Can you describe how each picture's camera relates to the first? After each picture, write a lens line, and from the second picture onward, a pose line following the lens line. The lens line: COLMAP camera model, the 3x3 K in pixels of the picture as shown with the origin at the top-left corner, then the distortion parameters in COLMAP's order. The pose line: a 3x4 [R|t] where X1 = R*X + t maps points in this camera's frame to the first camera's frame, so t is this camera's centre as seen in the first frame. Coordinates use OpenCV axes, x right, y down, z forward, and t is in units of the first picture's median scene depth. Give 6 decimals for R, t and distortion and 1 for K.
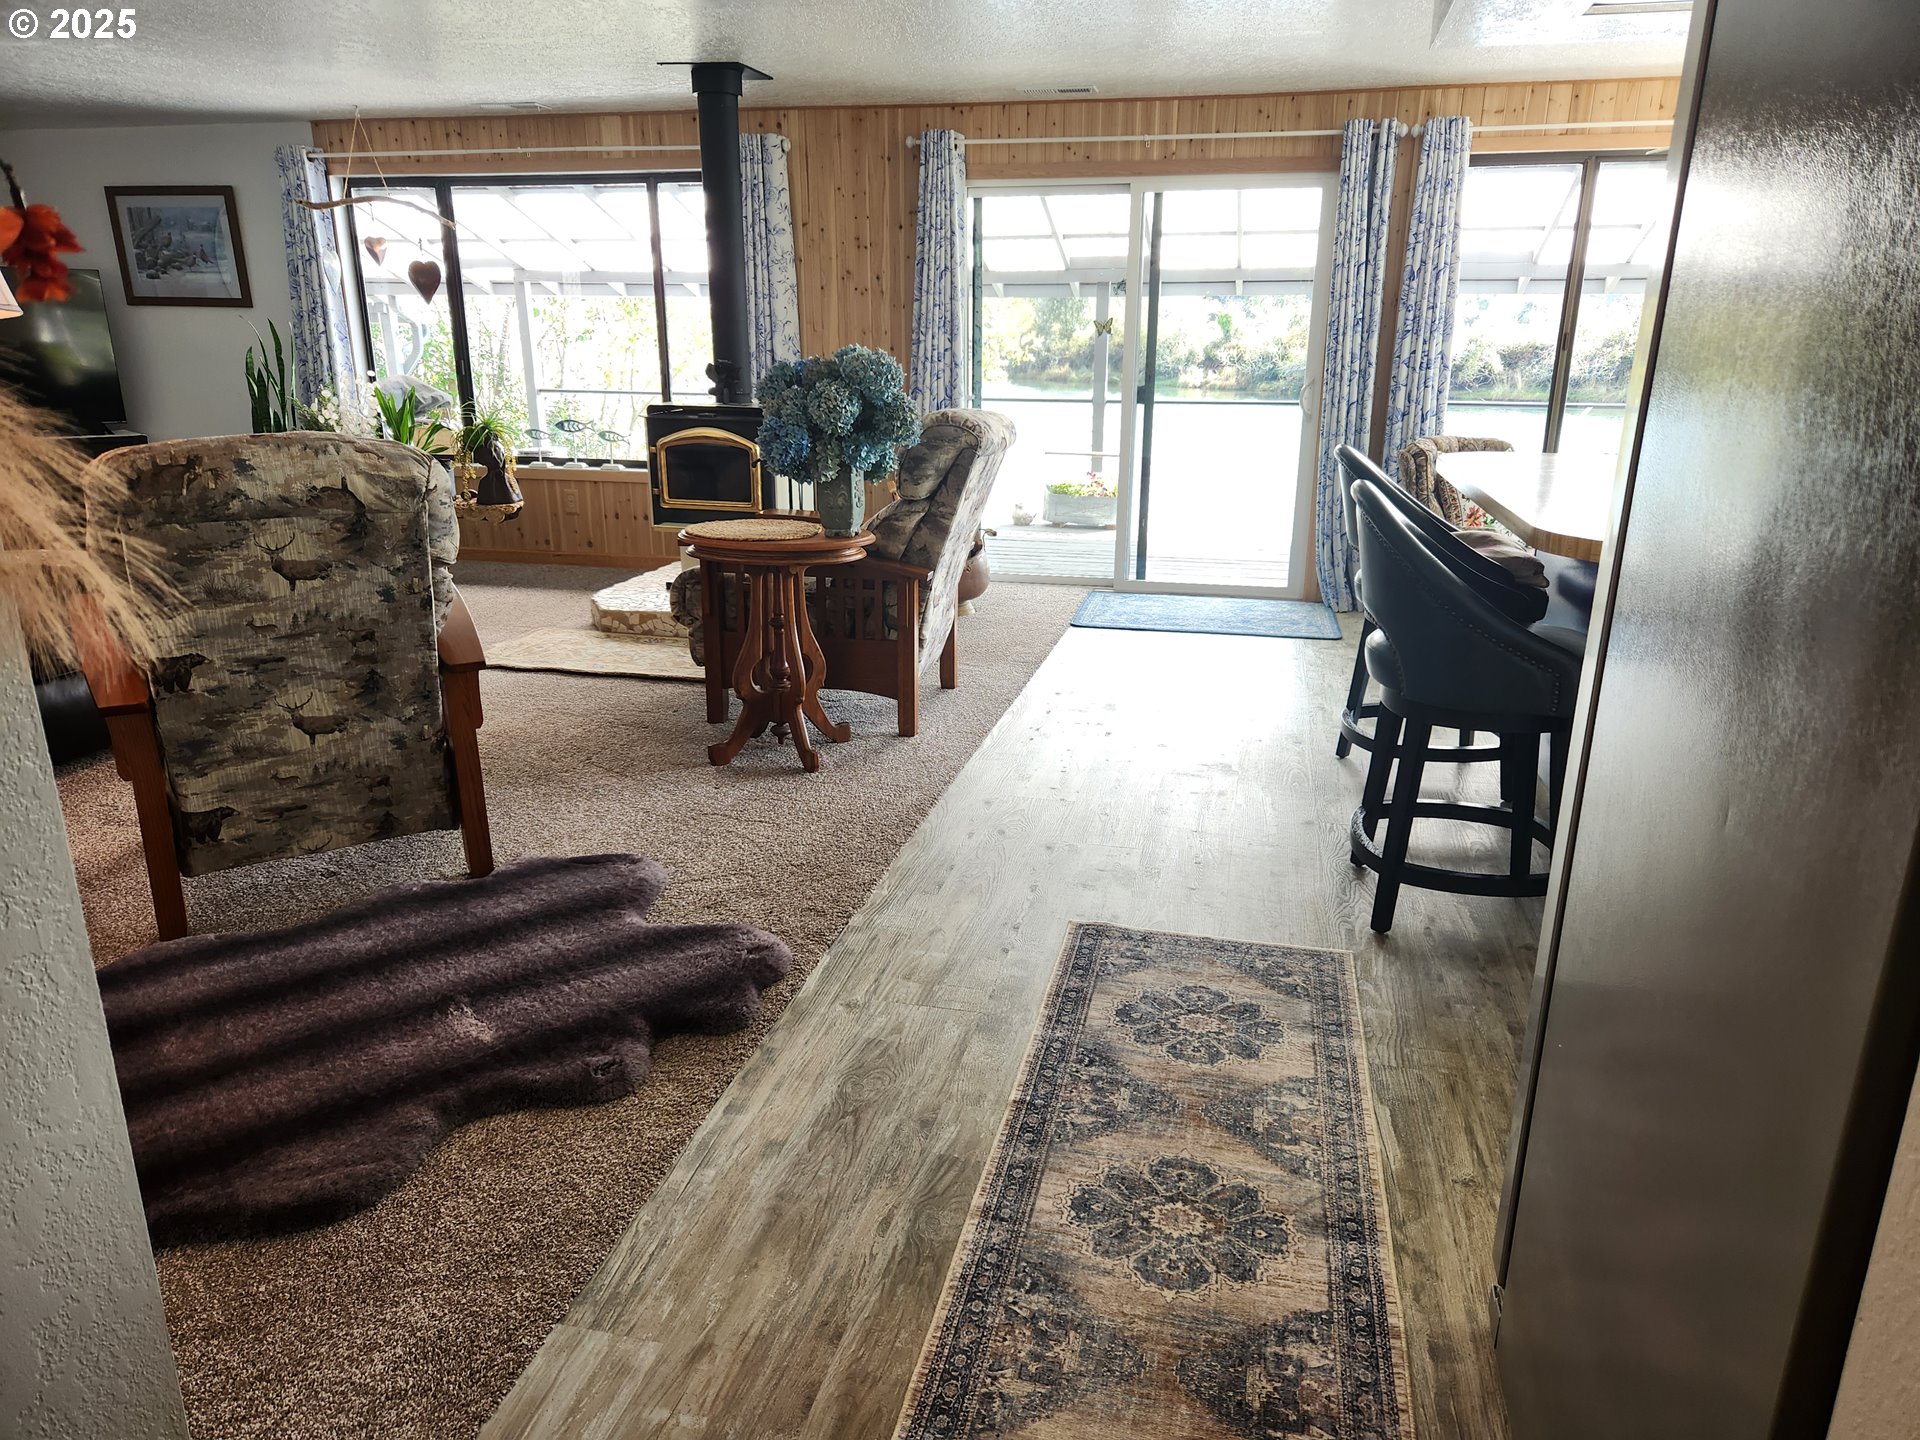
lens RADIAL K [[1291.2, 0, 974.6], [0, 1291.2, 729.9], [0, 0, 1]] dist [0.060005, -0.039382]
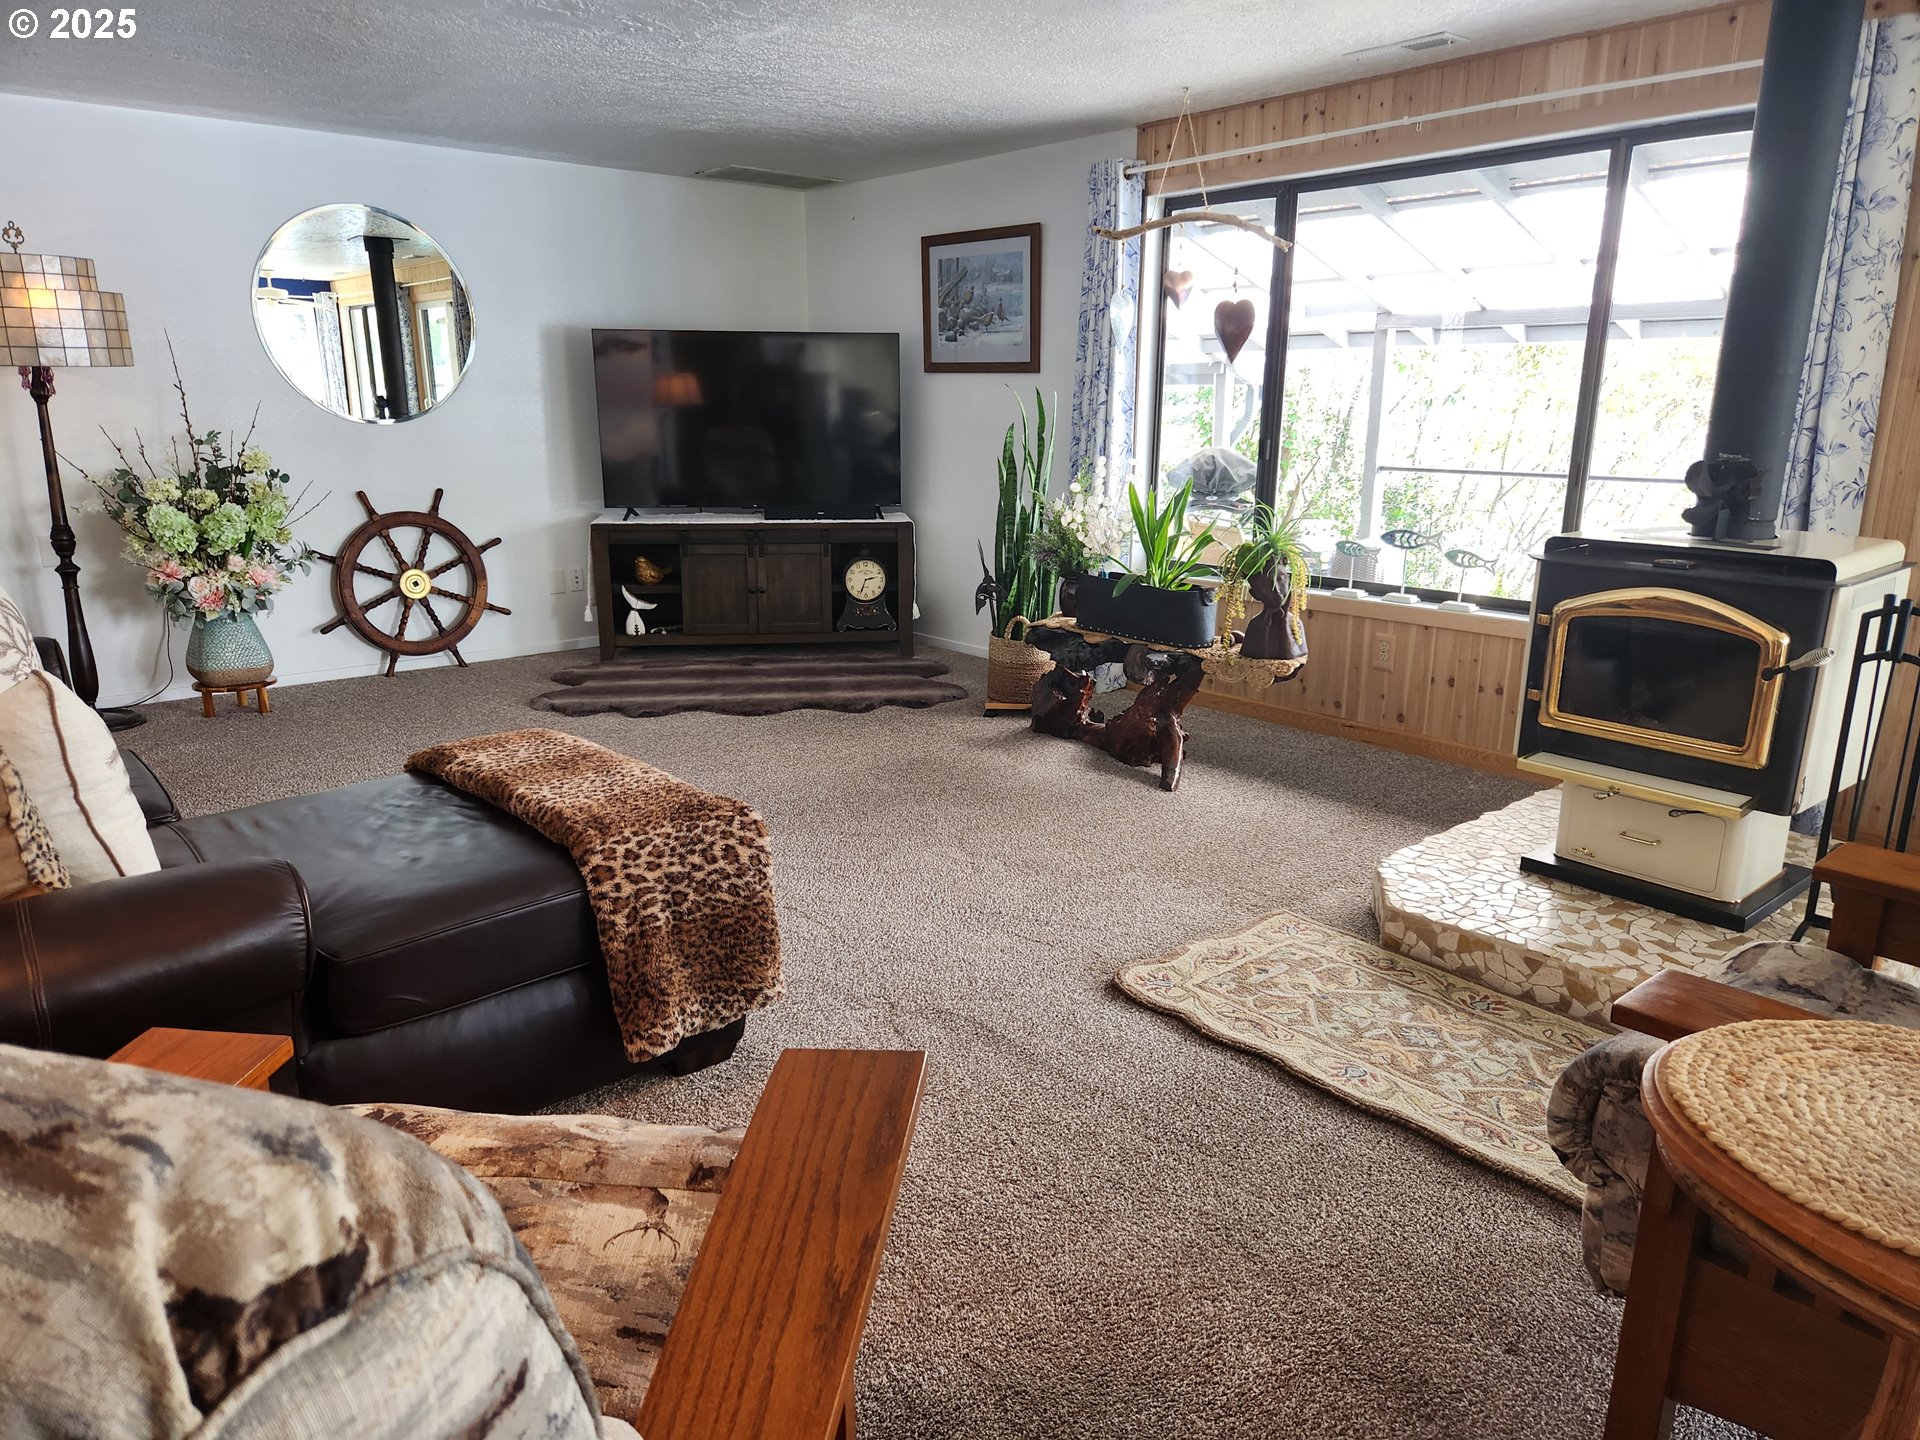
lens RADIAL K [[1291.2, 0, 946.0], [0, 1291.2, 738.6], [0, 0, 1]] dist [0.060005, -0.039382]
pose [[0.802201, 0.152346, -0.577290, -0.103426], [-0.170687, 0.985062, 0.022769, -0.111969], [0.572136, 0.080271, 0.816221, 0.346378]]
